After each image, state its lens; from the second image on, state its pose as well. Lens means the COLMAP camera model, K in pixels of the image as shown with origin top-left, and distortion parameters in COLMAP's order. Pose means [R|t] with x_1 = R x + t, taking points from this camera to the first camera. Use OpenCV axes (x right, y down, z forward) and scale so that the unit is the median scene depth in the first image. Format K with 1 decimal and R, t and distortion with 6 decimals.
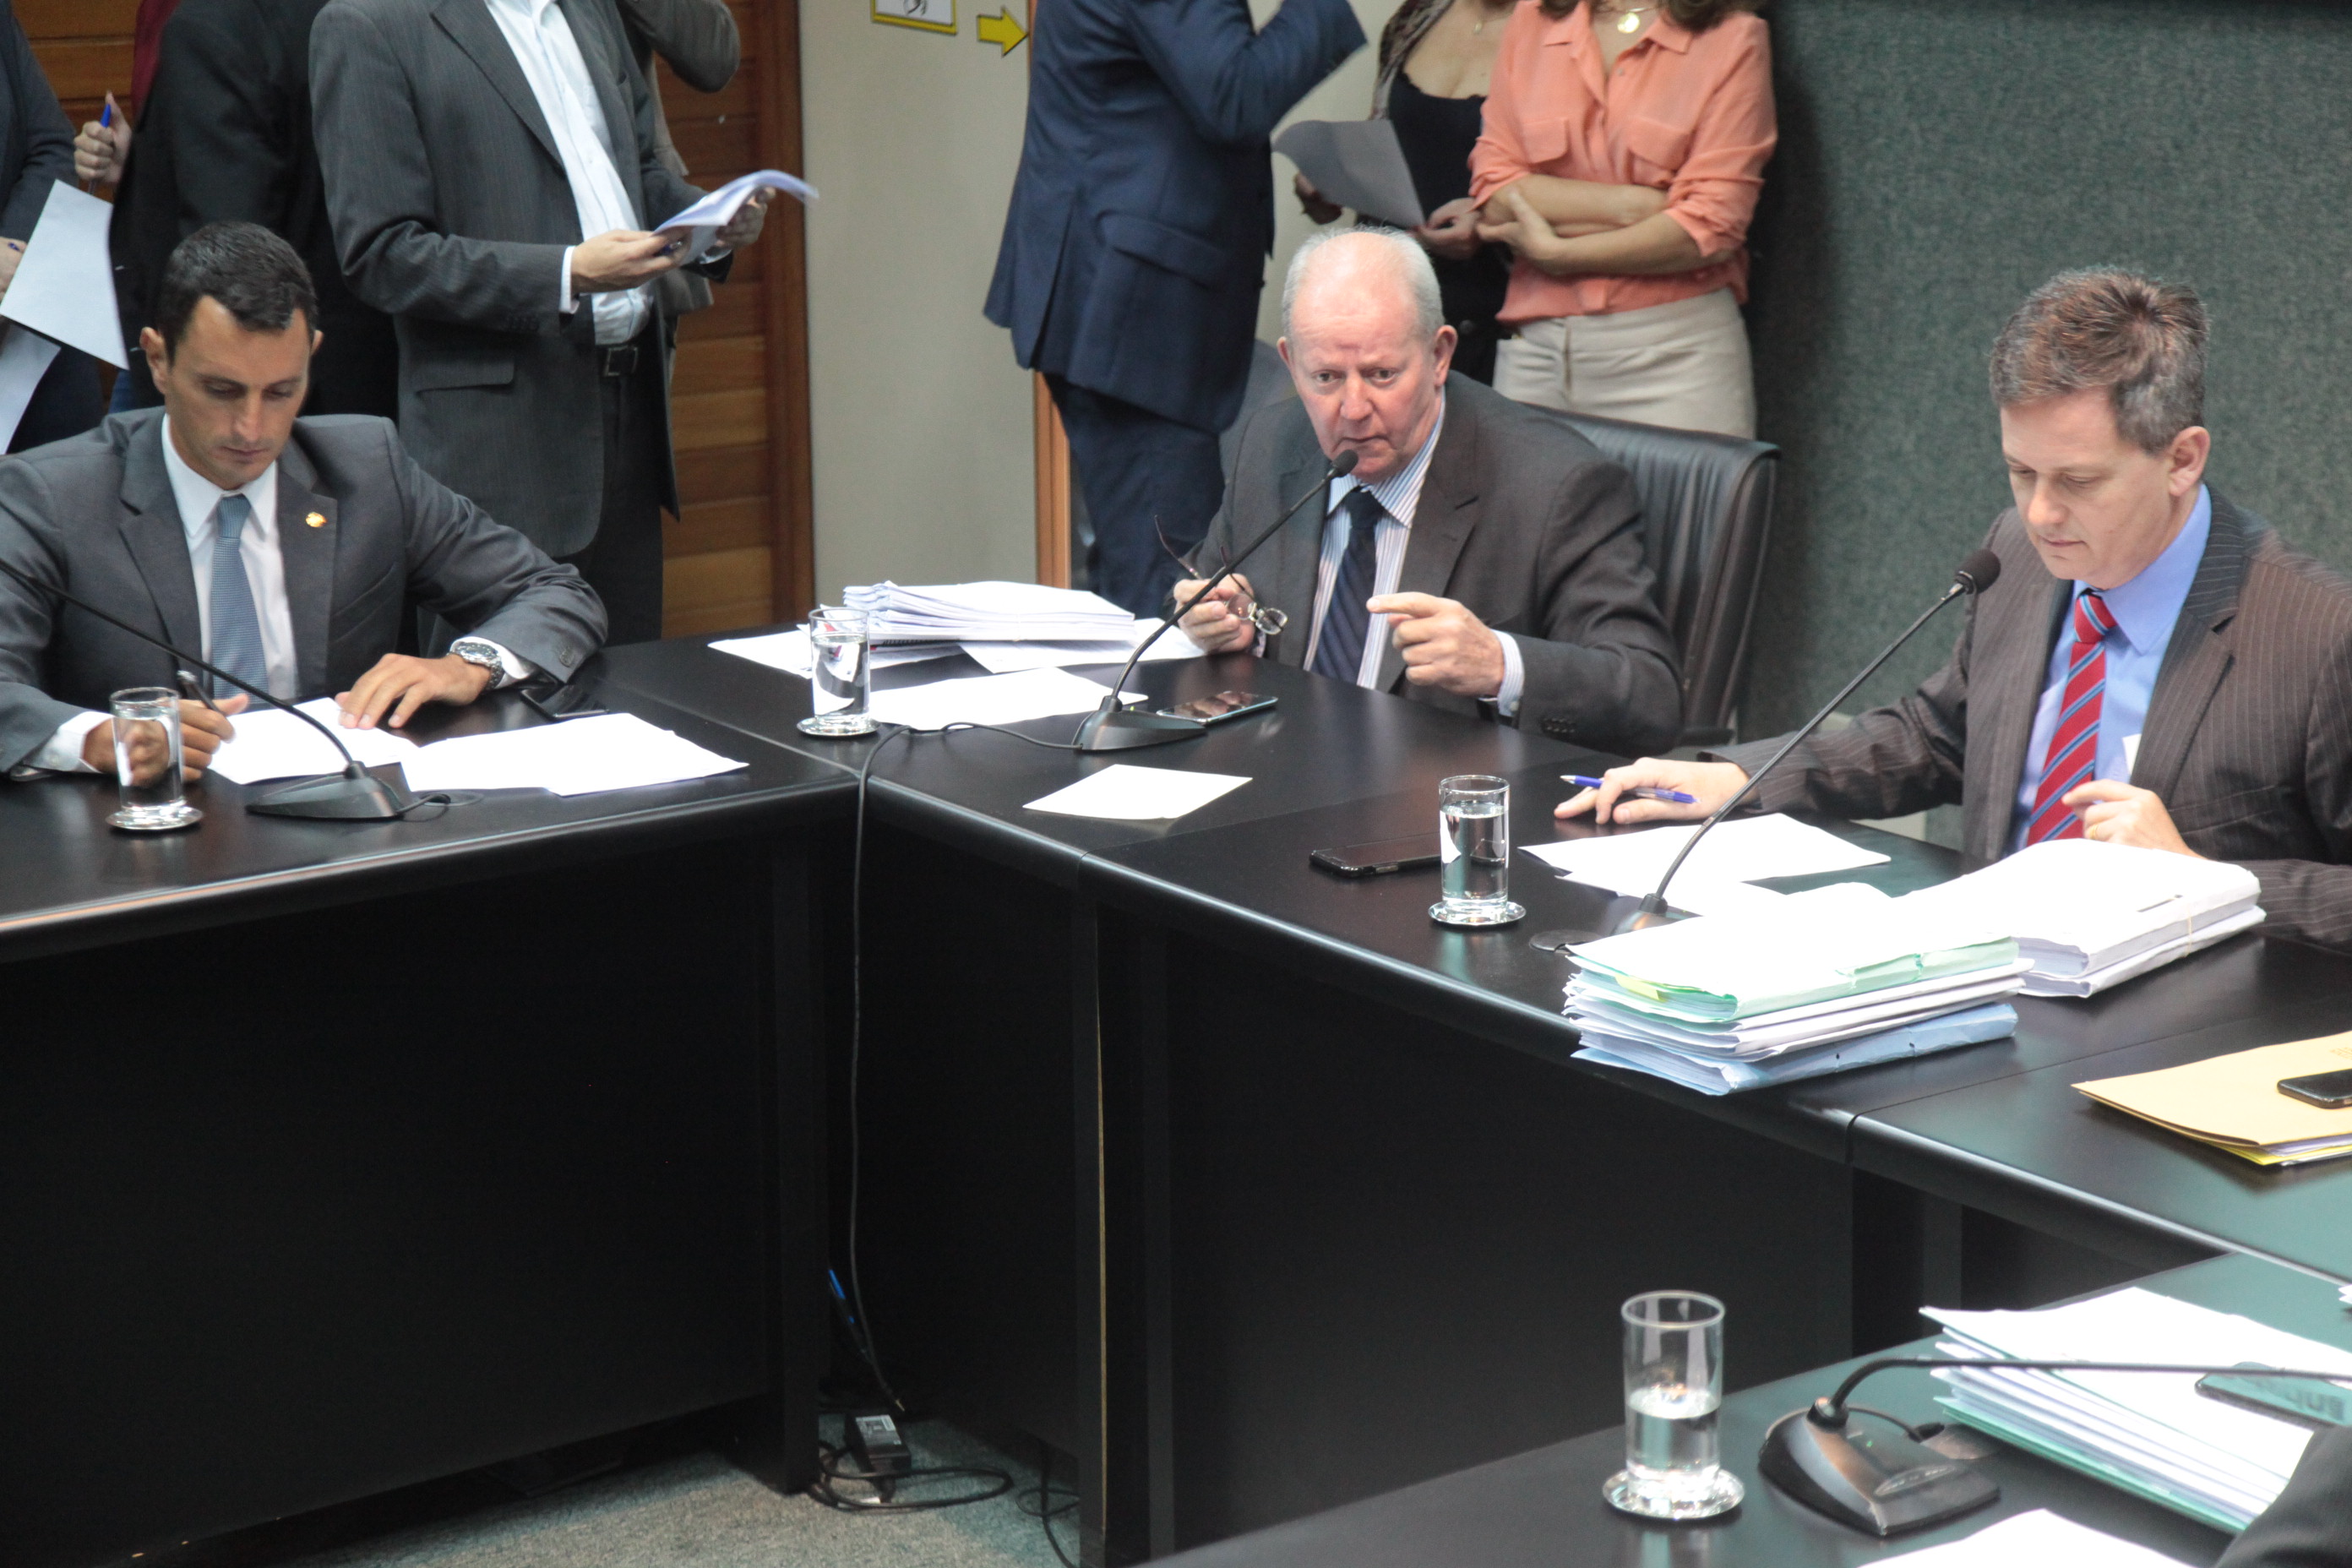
lens RADIAL K [[5307.8, 0, 1179.8], [0, 5307.8, 838.3], [0, 0, 1]] dist [0.340692, -0.529800]
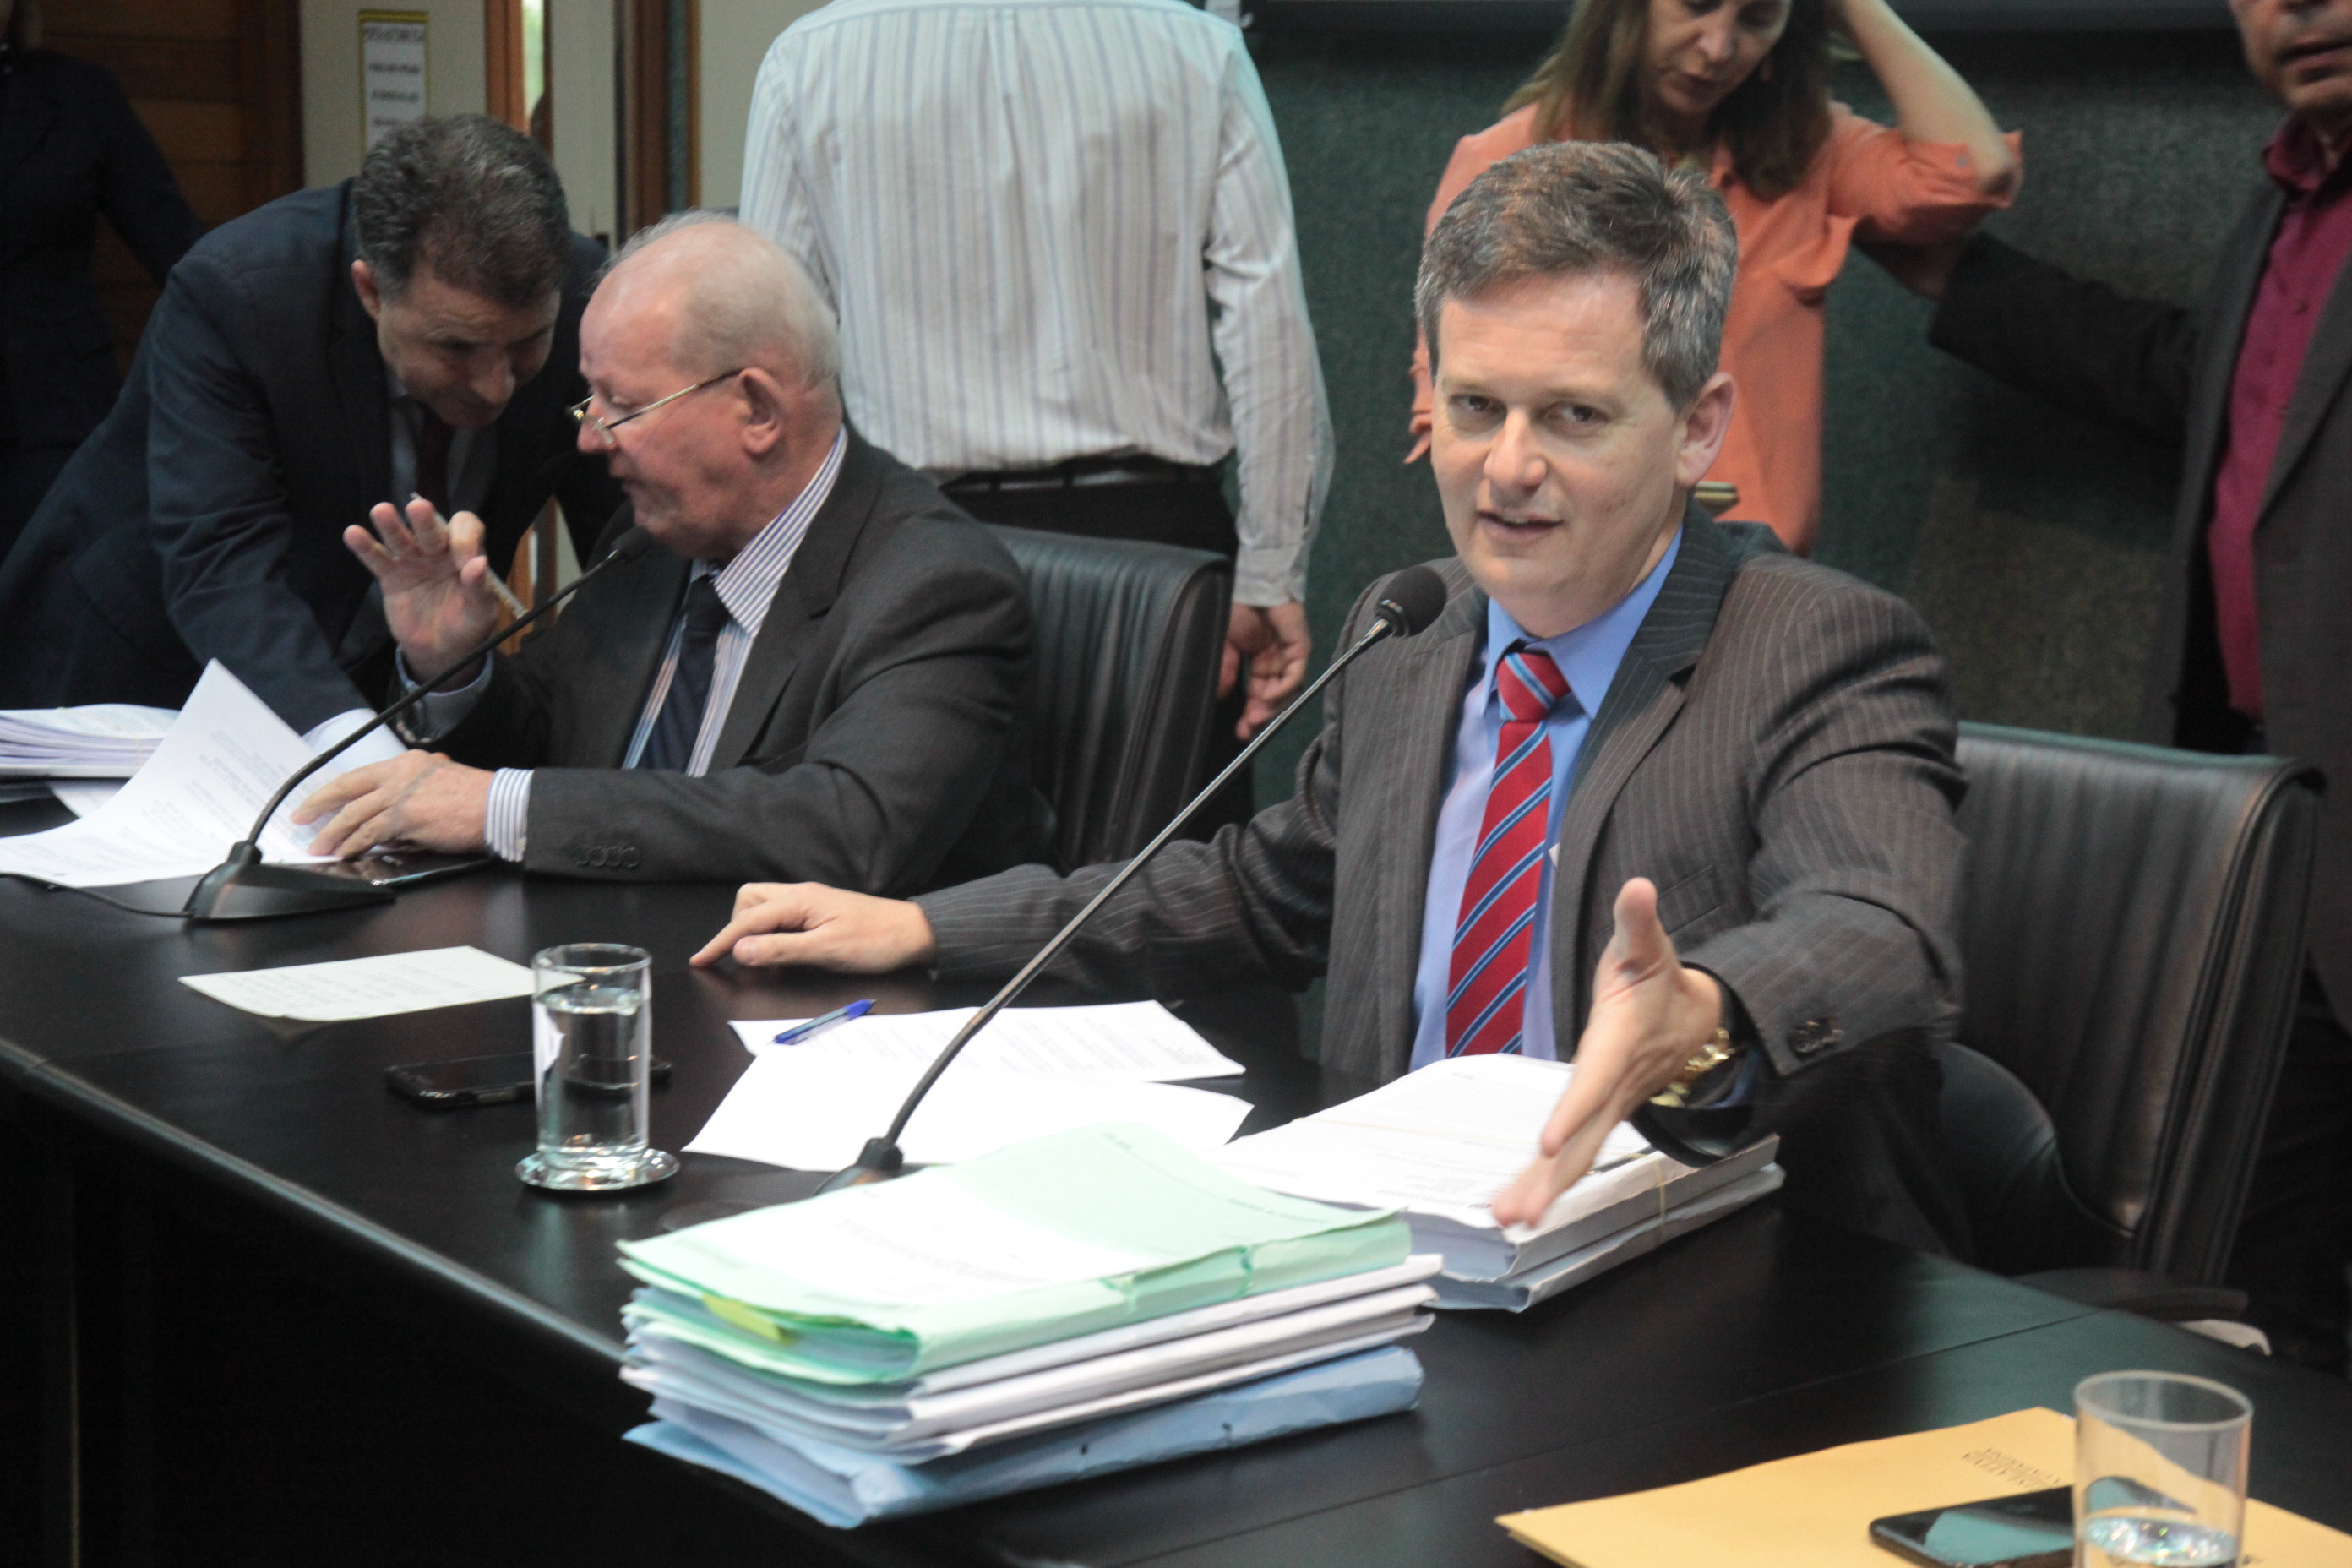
lens RADIAL K [[4130.6, 0, 1176.0], [0, 4130.6, 784.0], [0, 0, 1]] dist [0.271968, -0.019525]
pose [[0.998906, 0.027384, 0.037908, 0.103856], [-0.024609, 0.997113, -0.071829, 0.002638], [-0.039765, 0.070818, 0.996696, 0.513474]]
